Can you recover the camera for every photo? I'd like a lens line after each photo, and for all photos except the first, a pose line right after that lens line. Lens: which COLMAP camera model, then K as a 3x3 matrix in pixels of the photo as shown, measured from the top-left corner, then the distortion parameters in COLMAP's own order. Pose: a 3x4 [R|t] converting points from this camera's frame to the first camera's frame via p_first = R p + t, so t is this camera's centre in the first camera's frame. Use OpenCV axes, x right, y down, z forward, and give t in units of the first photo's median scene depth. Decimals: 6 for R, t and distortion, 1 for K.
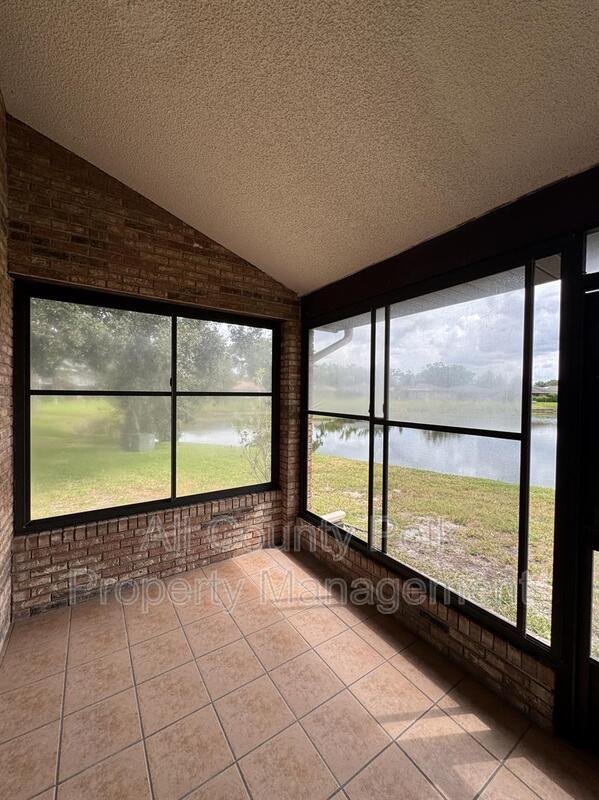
lens RADIAL K [[320.3, 0, 303.6], [0, 320.3, 396.0], [0, 0, 1]] dist [-0.003989, 0.001646]
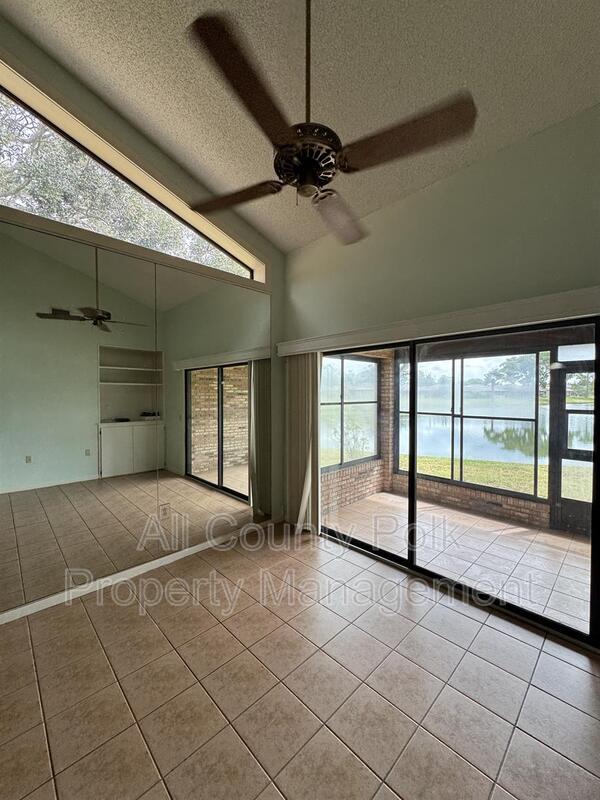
lens RADIAL K [[320.3, 0, 293.0], [0, 320.3, 403.4], [0, 0, 1]] dist [-0.003989, 0.001646]
pose [[0.983505, -0.017318, 0.180050, -0.906261], [0.012918, 0.999589, 0.025580, -0.052216], [-0.180419, -0.022833, 0.983325, -0.620086]]
